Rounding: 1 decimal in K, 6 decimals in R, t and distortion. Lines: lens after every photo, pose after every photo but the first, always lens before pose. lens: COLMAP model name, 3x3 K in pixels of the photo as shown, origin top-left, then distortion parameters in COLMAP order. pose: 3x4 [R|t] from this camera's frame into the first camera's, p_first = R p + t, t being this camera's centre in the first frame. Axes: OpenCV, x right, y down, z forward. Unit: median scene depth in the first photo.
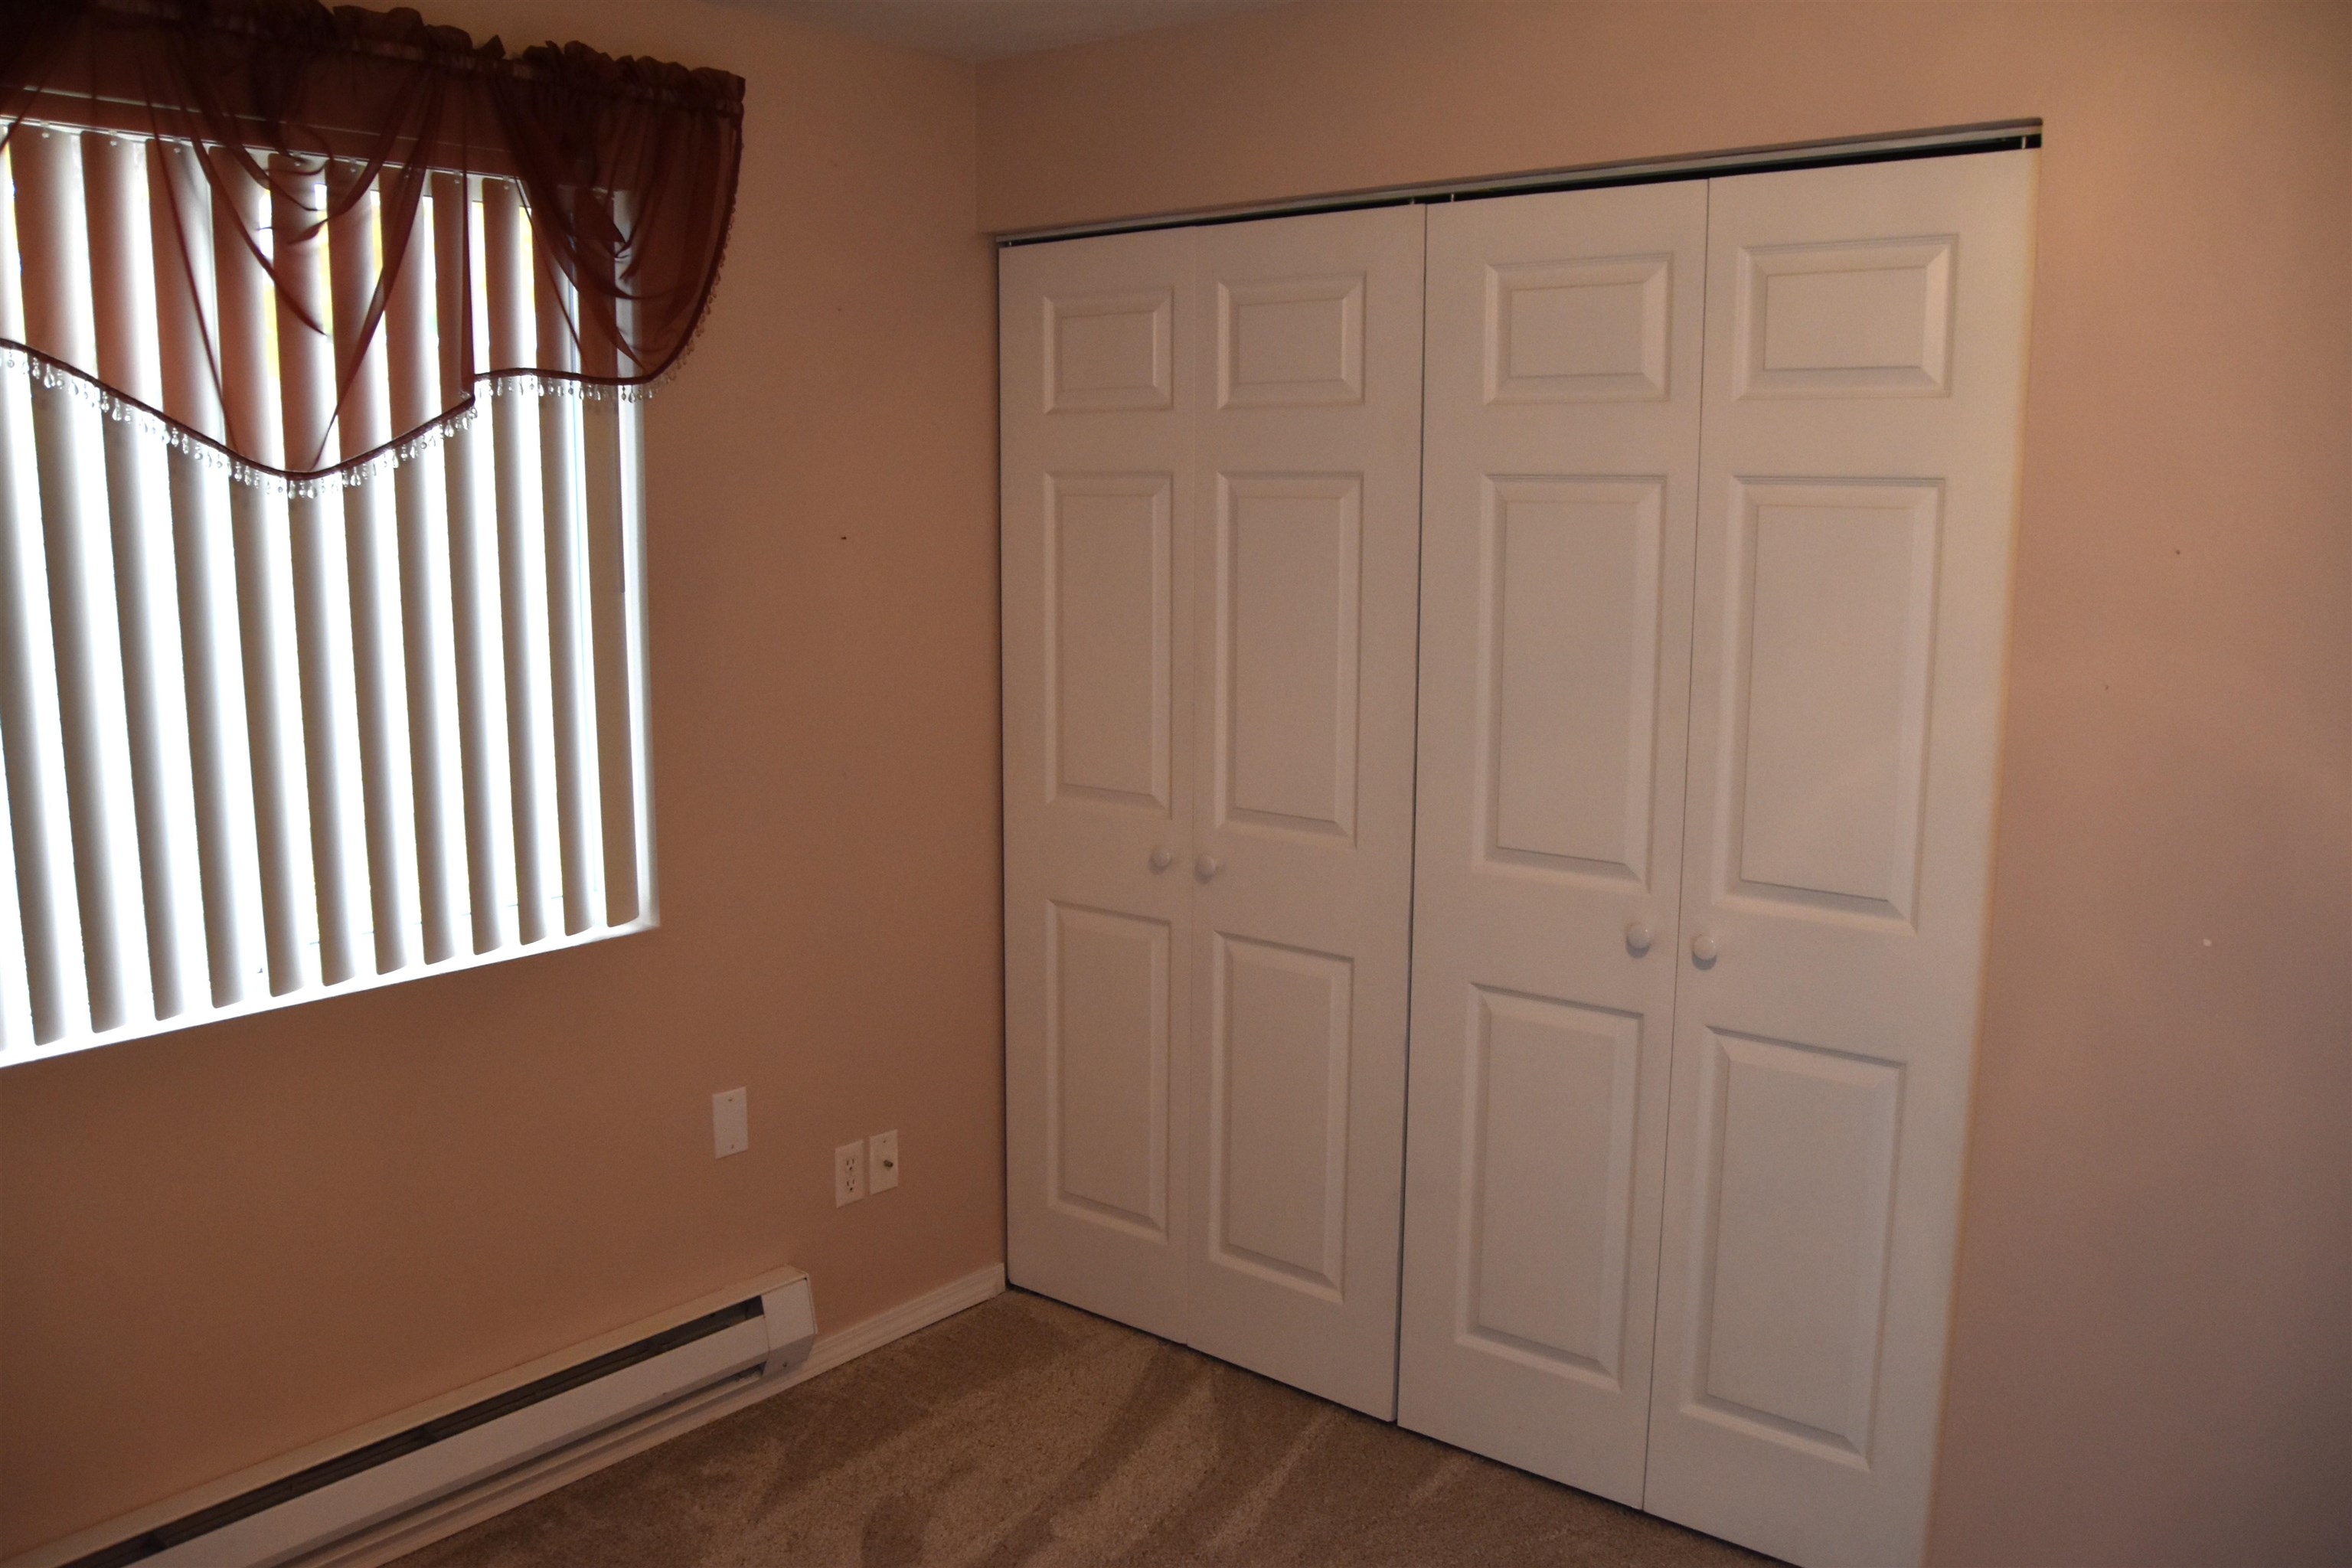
lens RADIAL K [[1854.0, 0, 1096.5], [0, 1854.0, 800.8], [0, 0, 1]] dist [-0.048985, 0.052670]
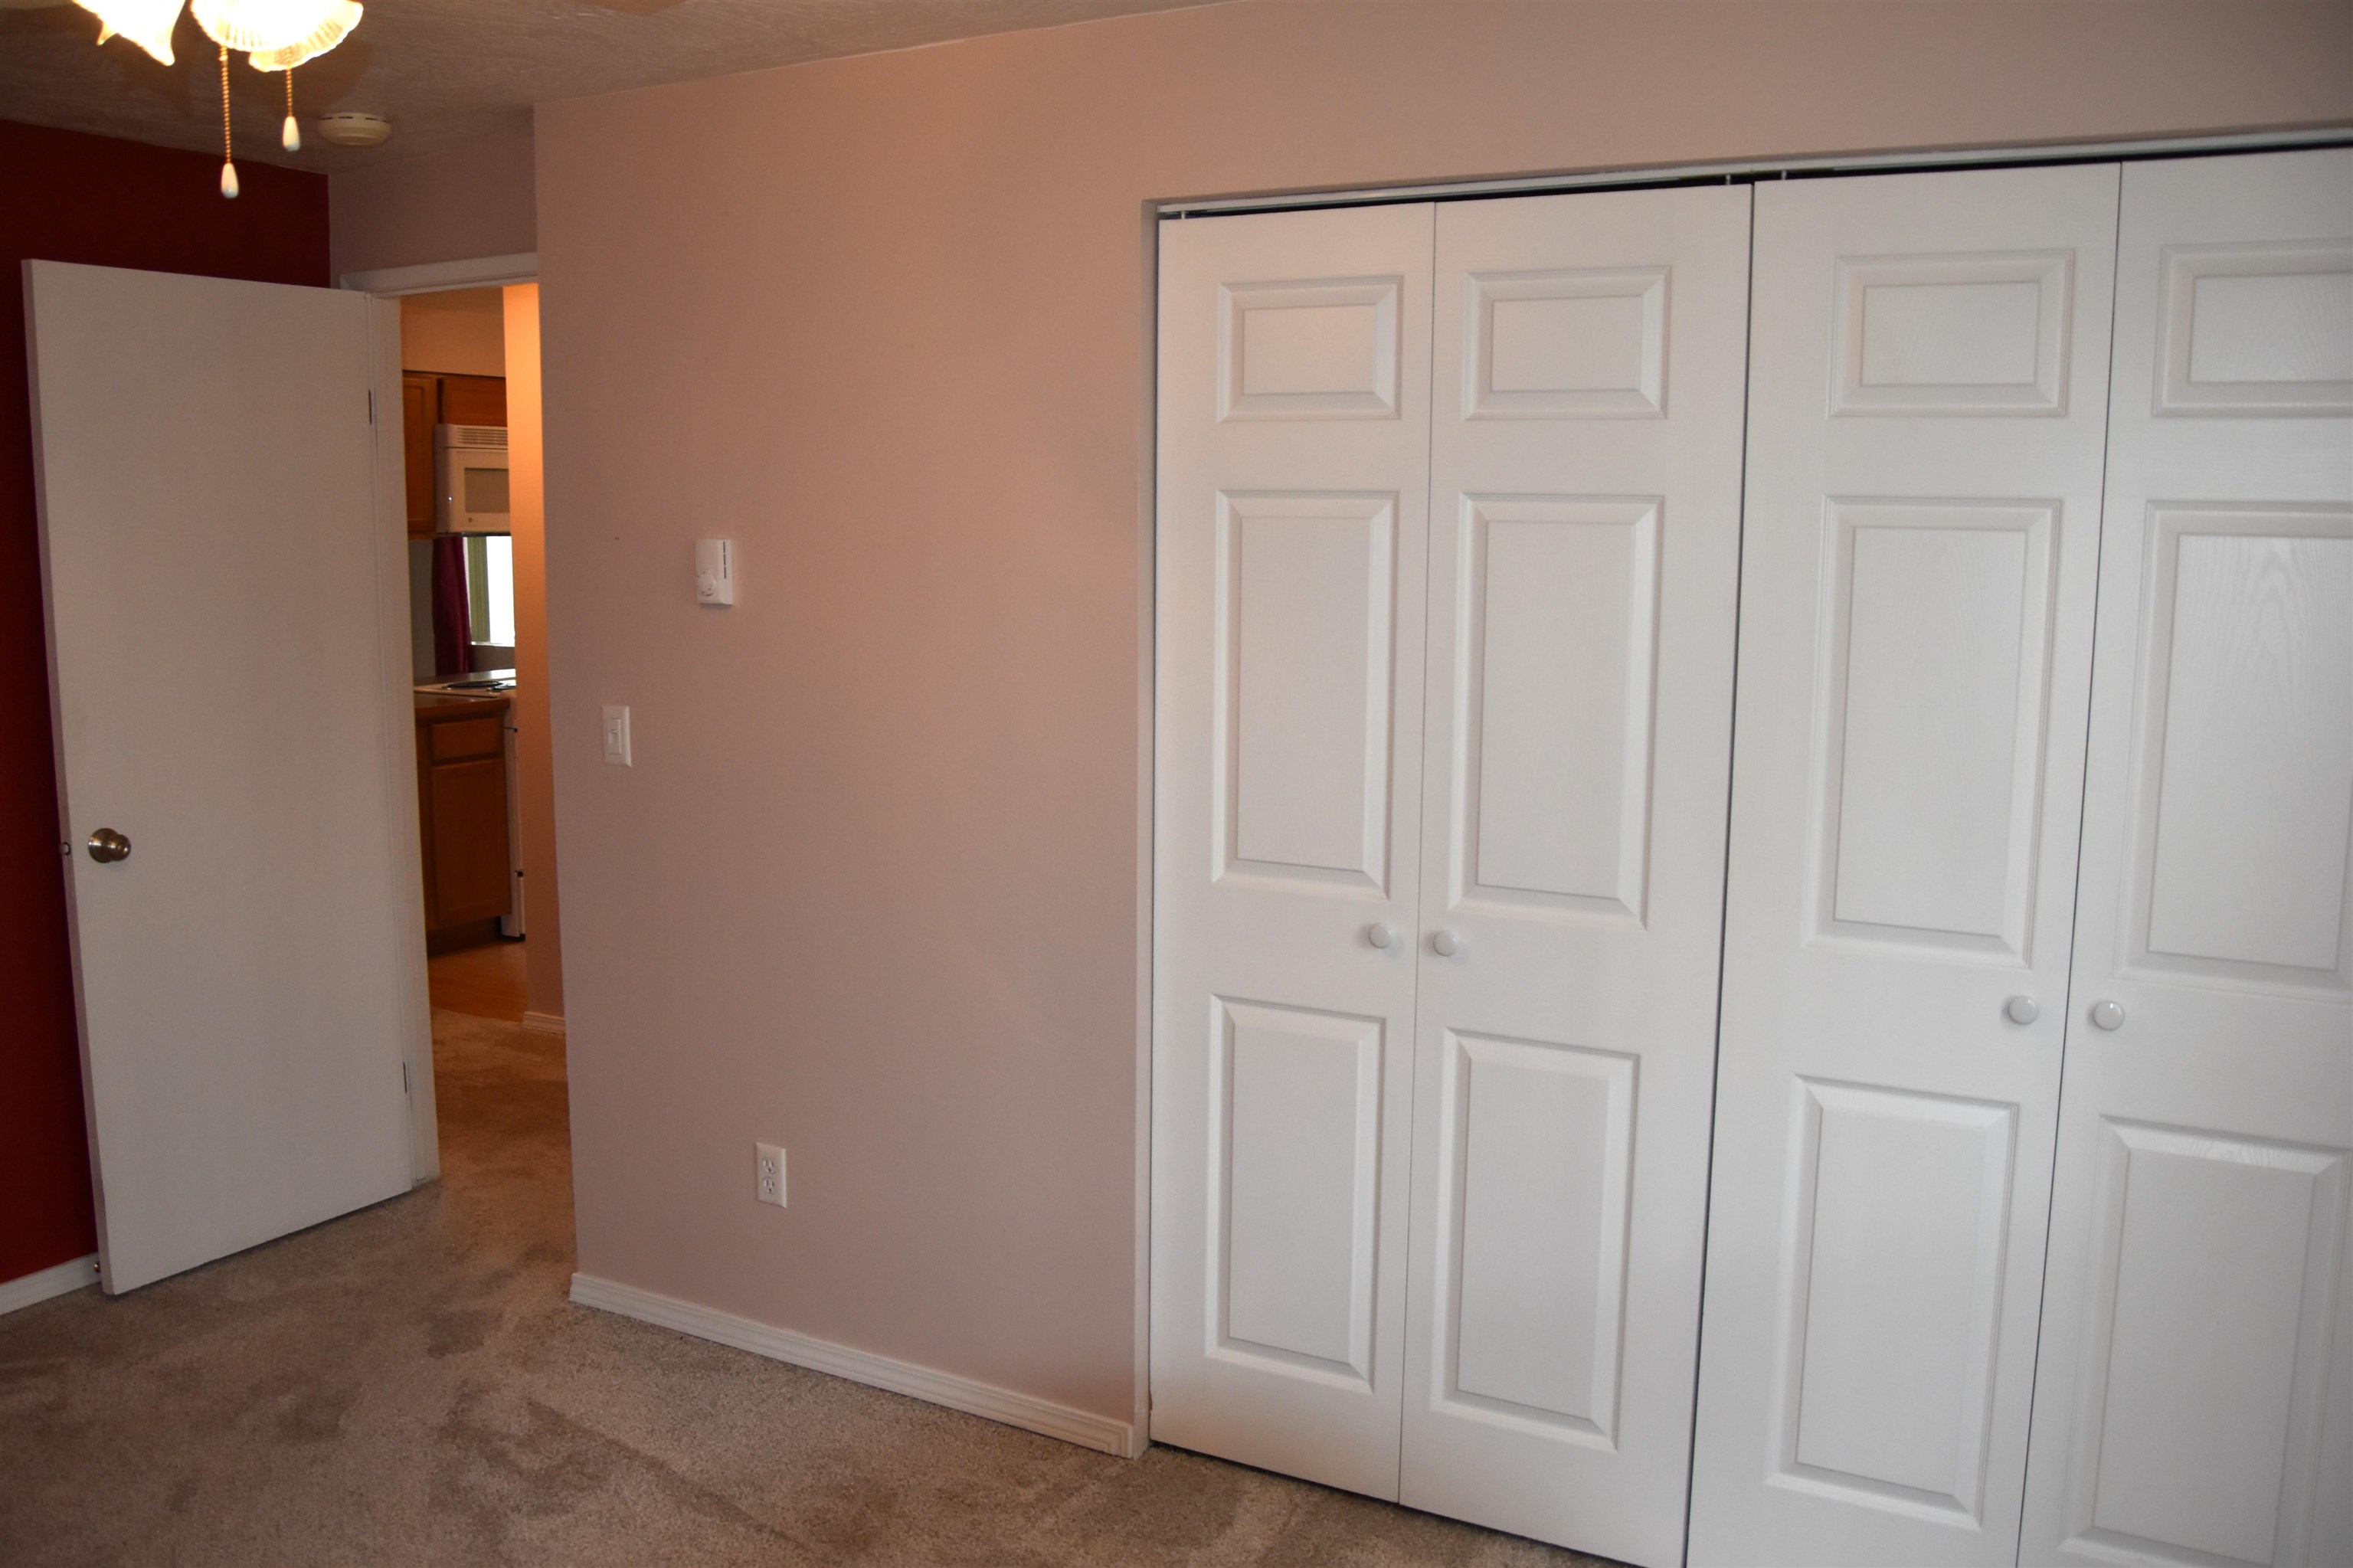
lens RADIAL K [[1854.9, 0, 1180.6], [0, 1854.9, 781.5], [0, 0, 1]] dist [-0.048985, 0.052670]
pose [[0.975471, -0.028850, 0.218229, -0.158604], [0.032851, 0.999352, -0.014725, -0.021863], [-0.217663, 0.021533, 0.975786, 0.125063]]
